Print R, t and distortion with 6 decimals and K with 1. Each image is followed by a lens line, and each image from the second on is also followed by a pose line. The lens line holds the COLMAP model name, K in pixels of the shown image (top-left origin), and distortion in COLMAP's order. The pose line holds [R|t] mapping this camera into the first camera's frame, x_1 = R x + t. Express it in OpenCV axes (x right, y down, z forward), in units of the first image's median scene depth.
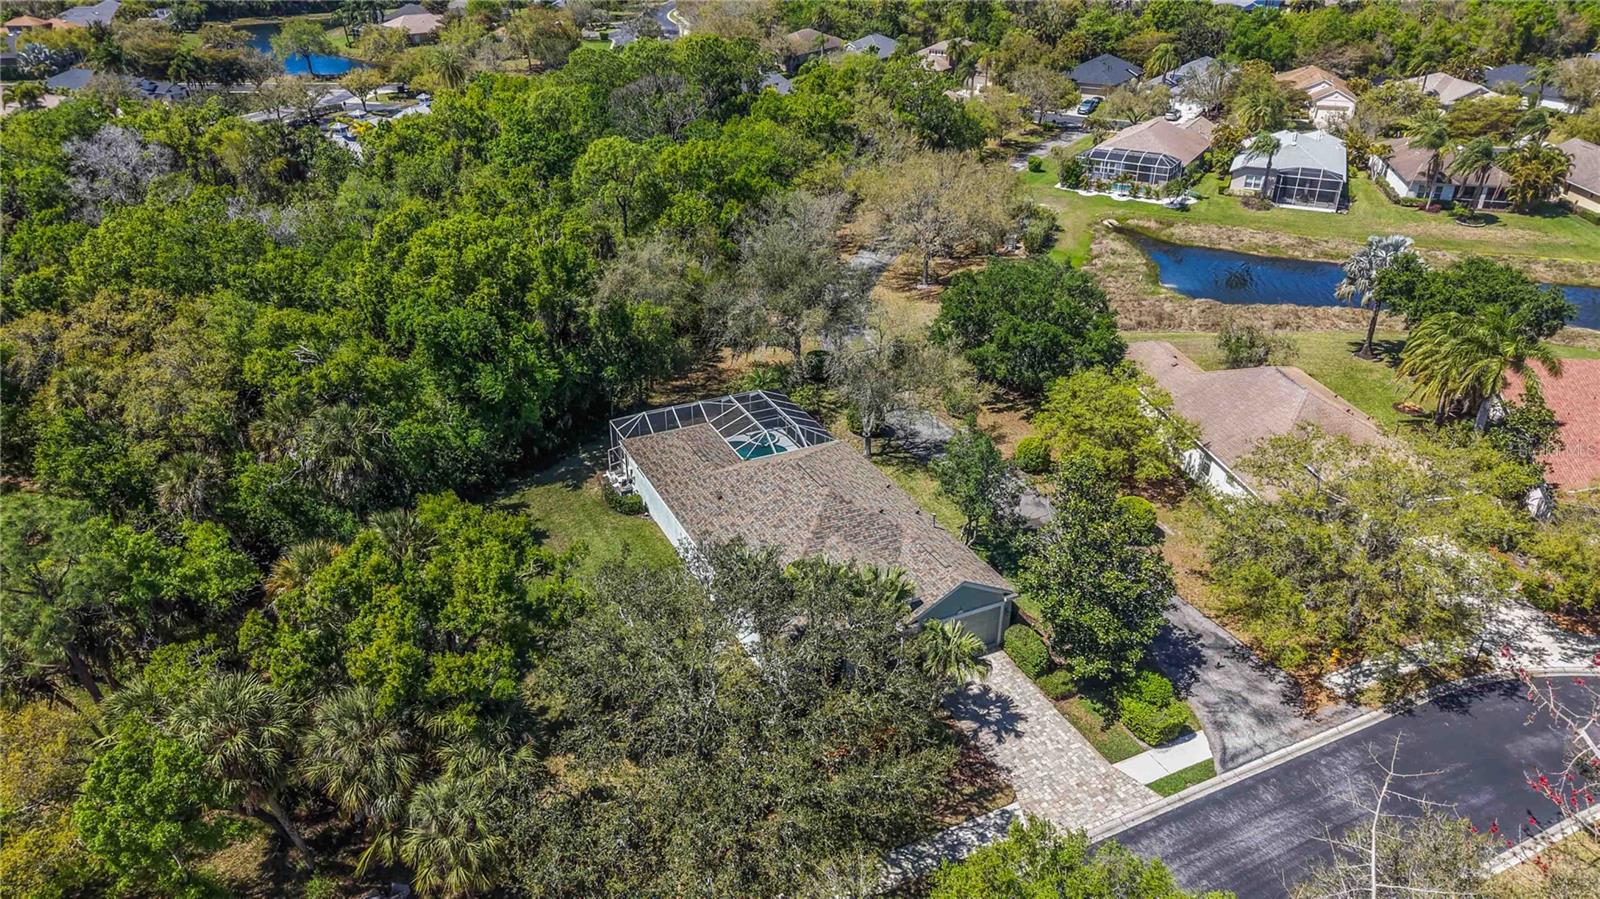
lens RADIAL K [[1071.2, 0, 795.6], [0, 1071.2, 442.6], [0, 0, 1]] dist [-0.003209, -0.007180]
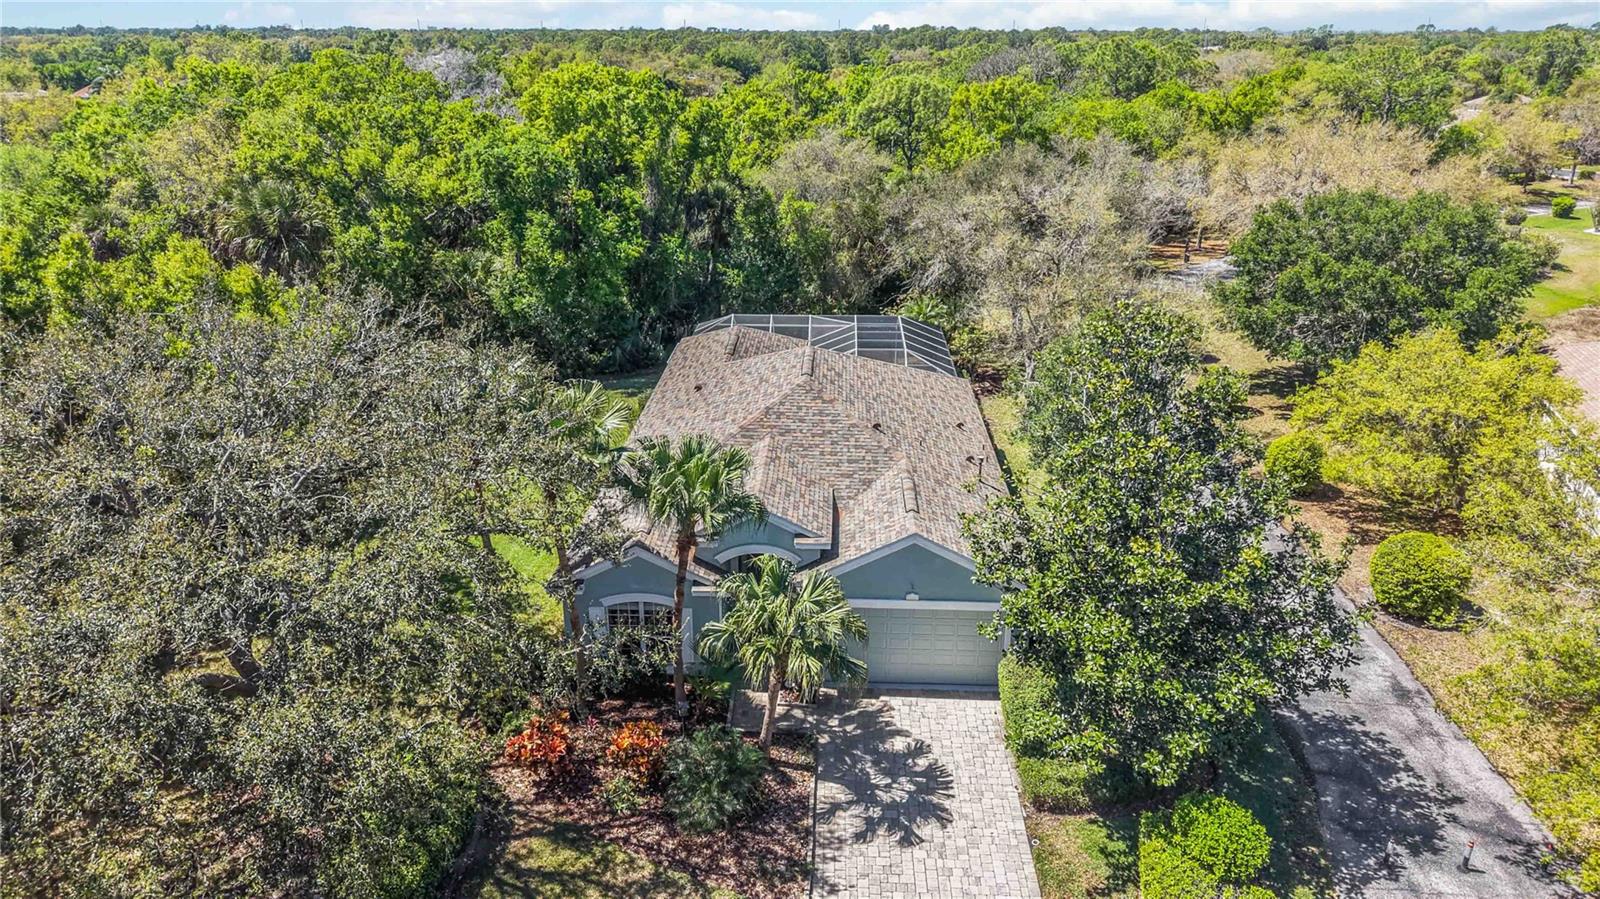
lens RADIAL K [[1071.2, 0, 799.2], [0, 1071.2, 461.7], [0, 0, 1]] dist [-0.003209, -0.007180]
pose [[0.882023, 0.172539, -0.438482, 0.342168], [-0.214178, 0.975667, -0.046911, 0.136177], [0.419719, 0.135290, 0.897515, 0.509151]]
